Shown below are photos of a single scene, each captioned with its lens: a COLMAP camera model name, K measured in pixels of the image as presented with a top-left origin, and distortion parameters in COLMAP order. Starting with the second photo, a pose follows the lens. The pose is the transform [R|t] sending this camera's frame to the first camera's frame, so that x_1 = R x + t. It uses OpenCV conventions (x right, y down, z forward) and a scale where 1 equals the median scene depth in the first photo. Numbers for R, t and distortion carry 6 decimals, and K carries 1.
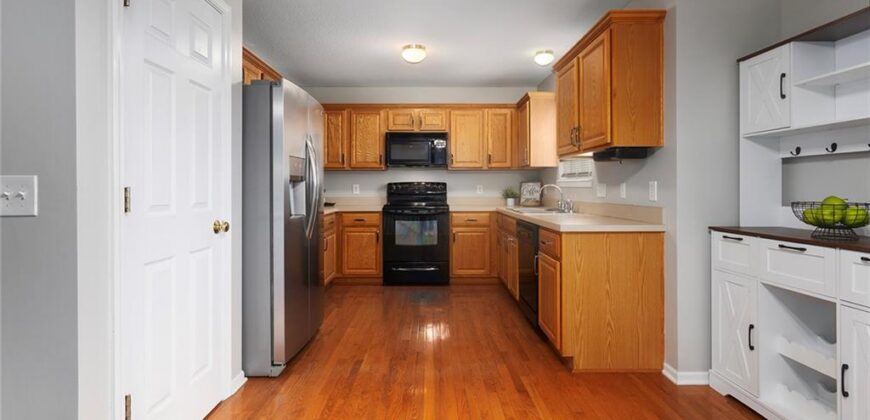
lens RADIAL K [[414.2, 0, 434.6], [0, 414.2, 189.7], [0, 0, 1]] dist [0.000920, 0.000267]
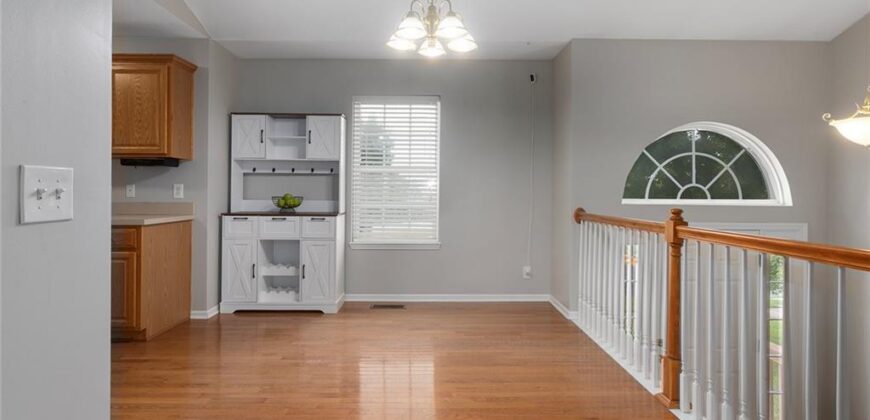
lens RADIAL K [[420.4, 0, 433.5], [0, 420.4, 202.3], [0, 0, 1]] dist [-0.003797, 0.000356]
pose [[0.002839, -0.022779, 0.999736, -0.952212], [-0.004292, 0.999731, 0.022791, 0.005458], [-0.999987, -0.004356, 0.002740, 0.174197]]
